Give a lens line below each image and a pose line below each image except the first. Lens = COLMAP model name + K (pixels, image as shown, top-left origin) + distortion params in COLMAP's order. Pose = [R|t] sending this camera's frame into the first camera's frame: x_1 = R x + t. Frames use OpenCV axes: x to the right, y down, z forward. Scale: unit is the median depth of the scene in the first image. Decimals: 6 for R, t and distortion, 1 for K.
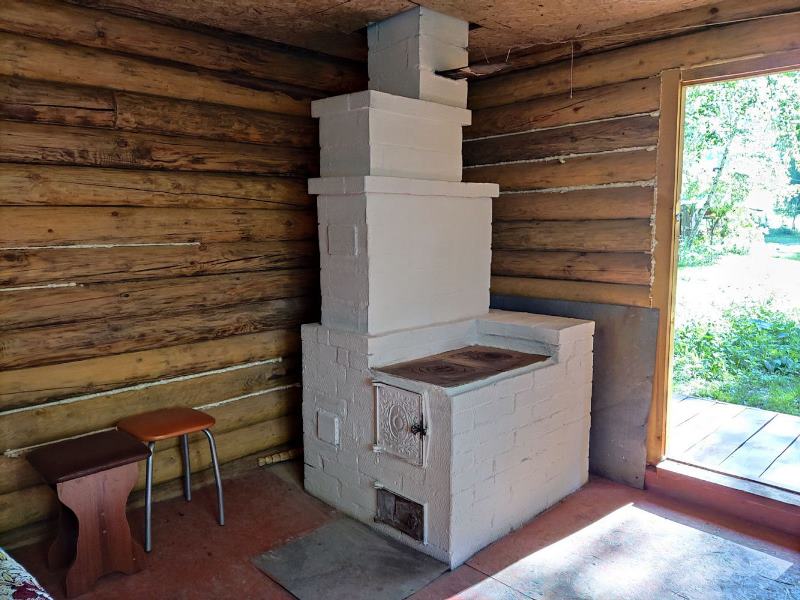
lens RADIAL K [[588.3, 0, 398.9], [0, 588.3, 298.4], [0, 0, 1]] dist [0.117195, -0.149279]
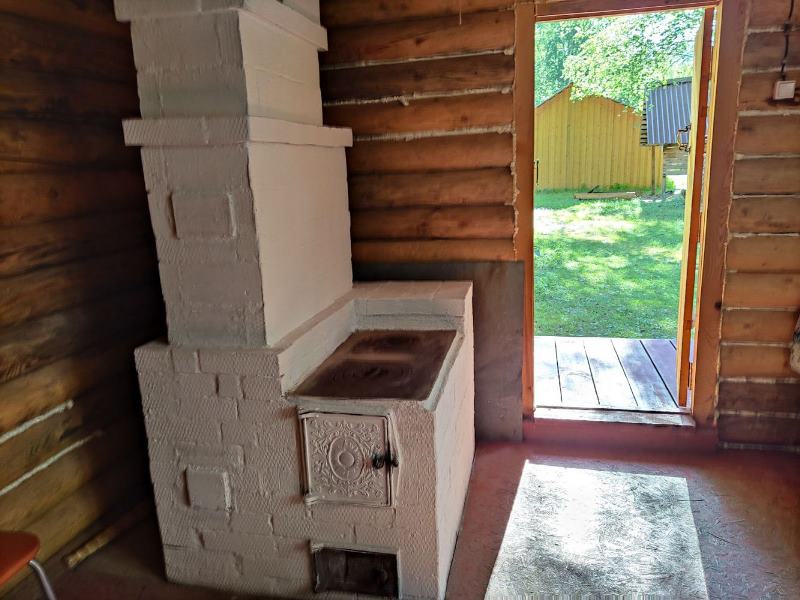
lens RADIAL K [[588.3, 0, 398.9], [0, 588.3, 298.4], [0, 0, 1]] dist [0.117195, -0.149279]
pose [[0.846494, -0.151562, 0.510369, -0.234312], [0.108474, 0.987613, 0.113373, -0.051852], [-0.521230, -0.040608, 0.852449, 0.274118]]
